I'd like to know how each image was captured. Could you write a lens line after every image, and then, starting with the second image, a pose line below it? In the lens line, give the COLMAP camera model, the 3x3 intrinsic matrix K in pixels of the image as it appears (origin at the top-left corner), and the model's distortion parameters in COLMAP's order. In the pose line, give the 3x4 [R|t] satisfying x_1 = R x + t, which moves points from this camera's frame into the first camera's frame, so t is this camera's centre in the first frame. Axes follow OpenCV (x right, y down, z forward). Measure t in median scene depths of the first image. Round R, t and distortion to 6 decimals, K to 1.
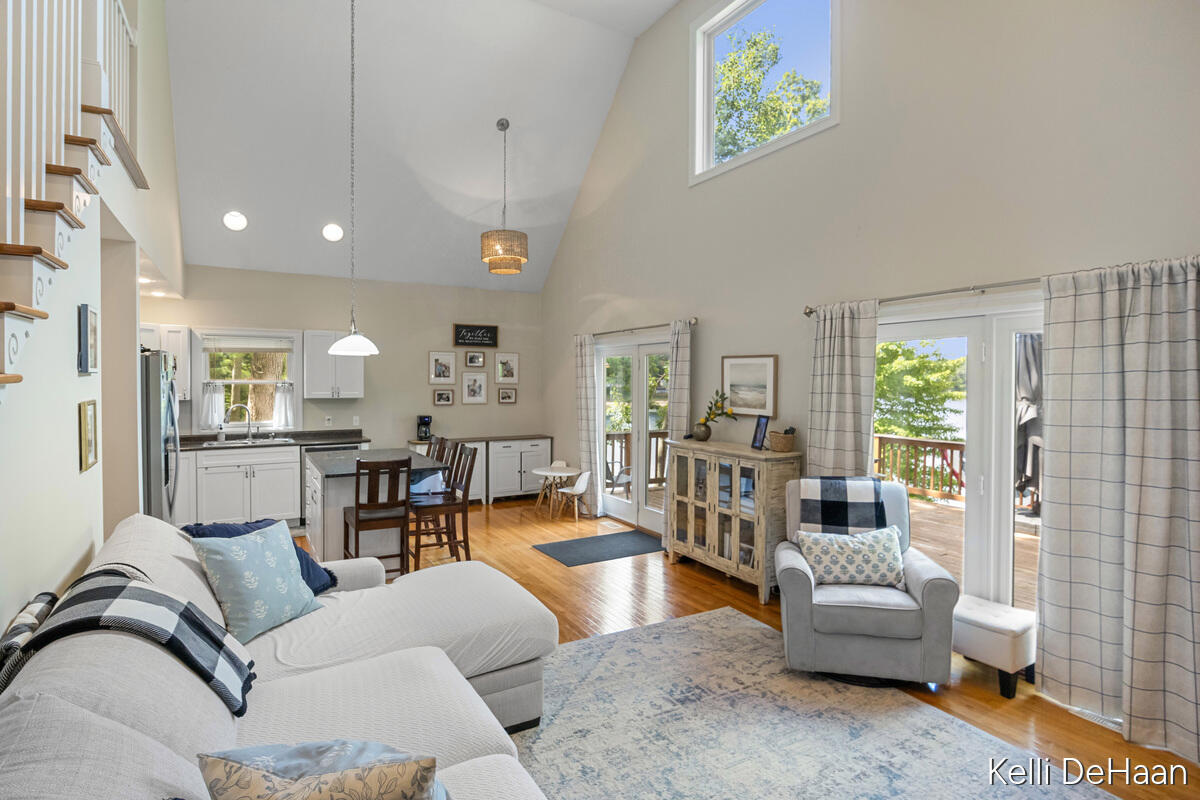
lens RADIAL K [[607.8, 0, 605.9], [0, 607.8, 392.7], [0, 0, 1]] dist [-0.006506, -0.000522]
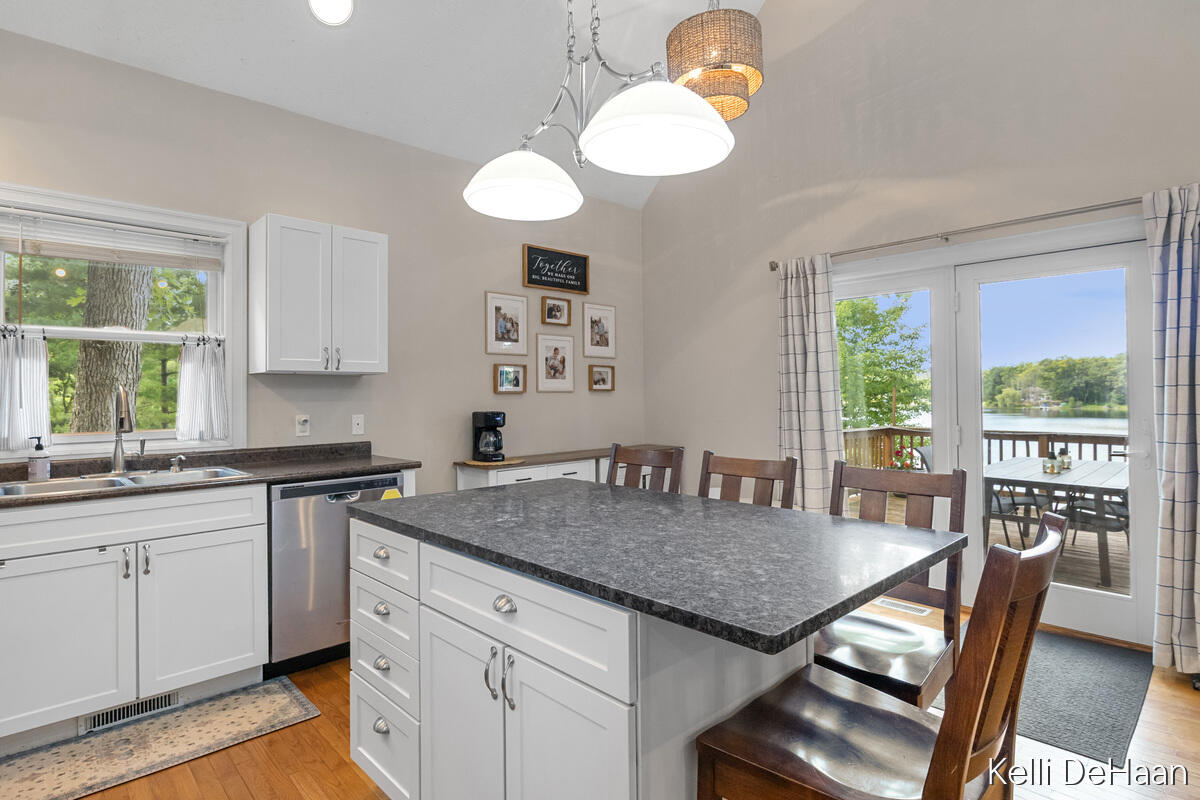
lens RADIAL K [[607.8, 0, 591.7], [0, 607.8, 396.6], [0, 0, 1]] dist [-0.006506, -0.000522]
pose [[0.974192, -0.014239, 0.225271, -0.339063], [0.017686, 0.999755, -0.013292, 0.034078], [-0.225027, 0.016933, 0.974205, 0.489877]]
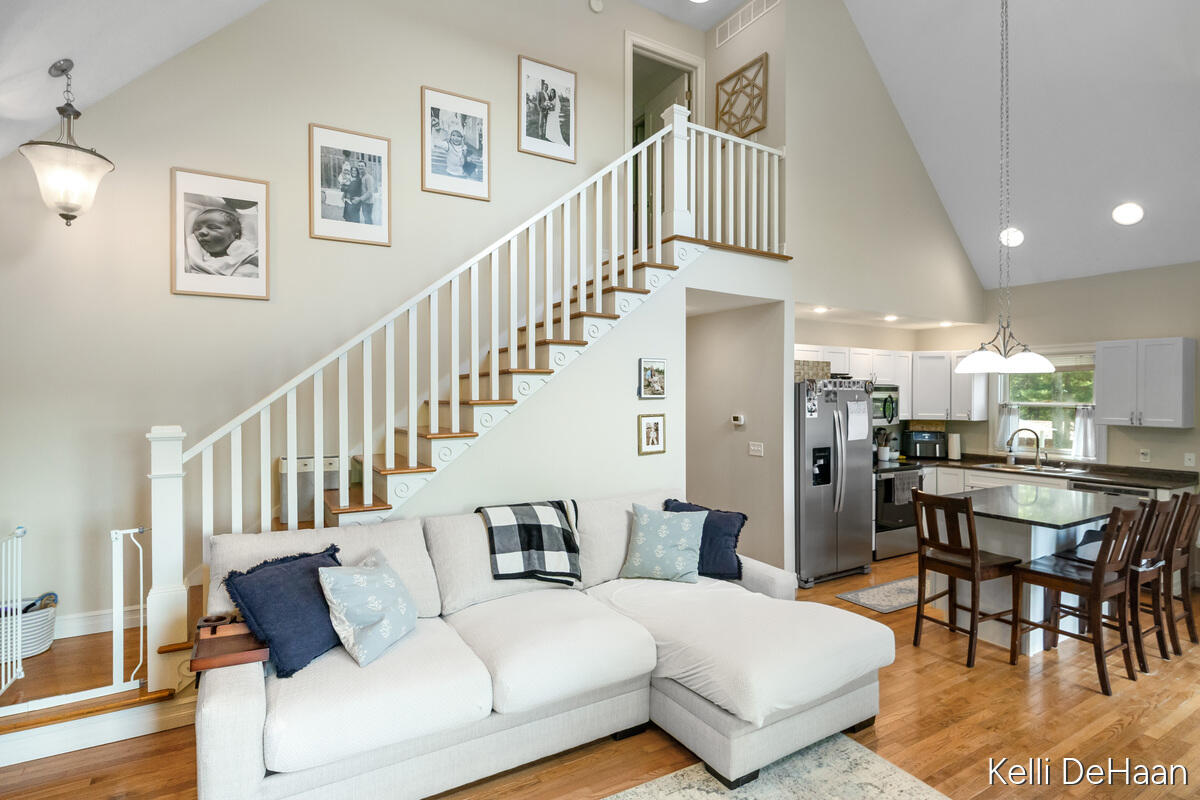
lens RADIAL K [[607.8, 0, 598.9], [0, 607.8, 400.1], [0, 0, 1]] dist [-0.006506, -0.000522]
pose [[0.001868, 0.004358, -0.999989, 0.304359], [-0.021995, 0.999749, 0.004316, -0.011873], [0.999756, 0.021987, 0.001963, 0.296404]]
